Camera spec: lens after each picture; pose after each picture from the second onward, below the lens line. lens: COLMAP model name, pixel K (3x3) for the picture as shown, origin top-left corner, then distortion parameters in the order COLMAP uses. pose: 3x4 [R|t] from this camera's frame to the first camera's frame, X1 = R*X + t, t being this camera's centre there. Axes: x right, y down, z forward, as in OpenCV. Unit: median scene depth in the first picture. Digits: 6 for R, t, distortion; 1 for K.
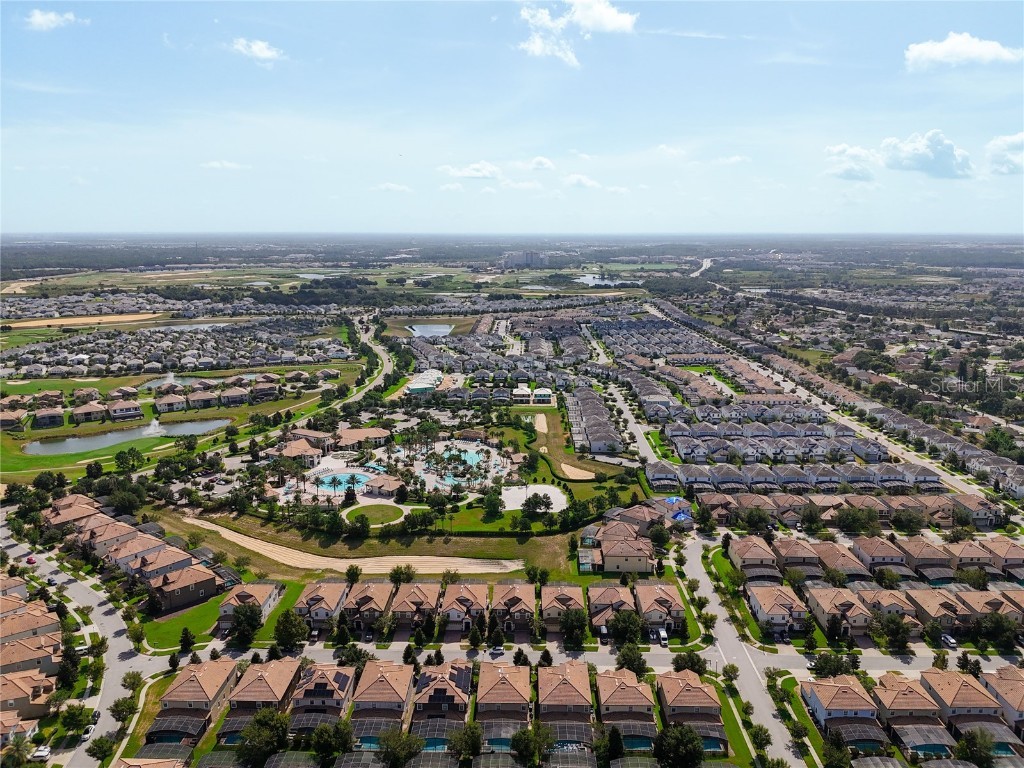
lens RADIAL K [[771.5, 0, 514.0], [0, 771.5, 380.0], [0, 0, 1]] dist [0.071743, -0.111895]
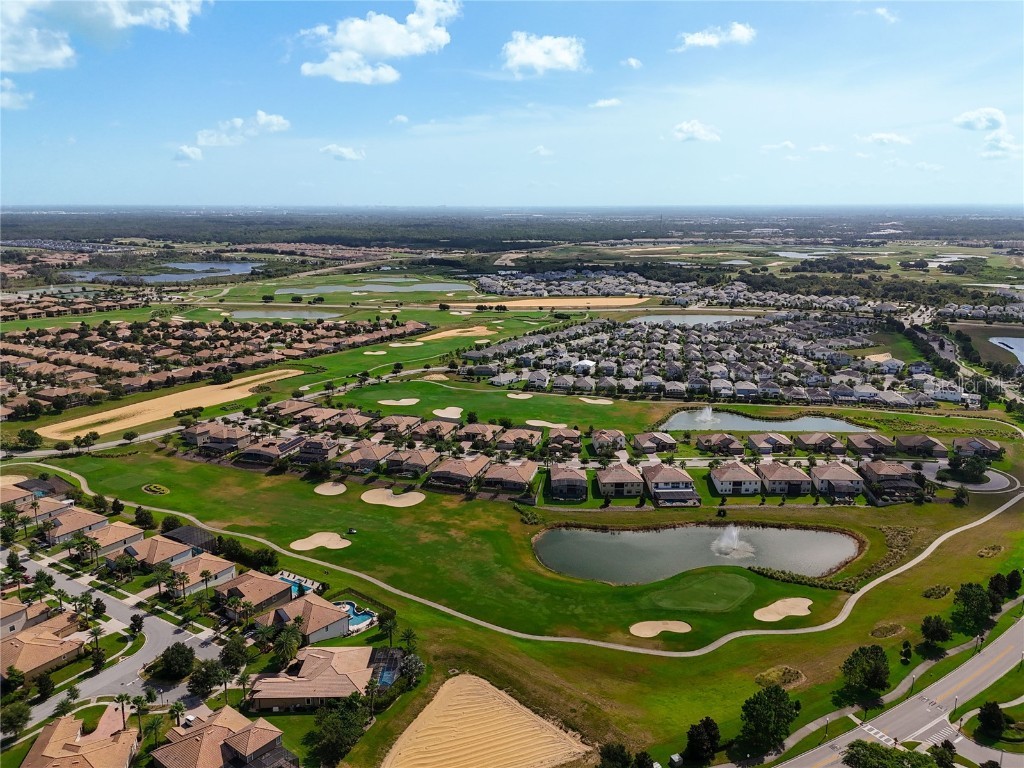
lens RADIAL K [[758.7, 0, 506.6], [0, 758.7, 383.2], [0, 0, 1]] dist [0.068050, -0.062983]
pose [[0.850587, 0.119540, -0.512066, -0.476582], [-0.098615, 0.992802, 0.067958, -0.112281], [0.516504, -0.007307, 0.856254, 0.628153]]
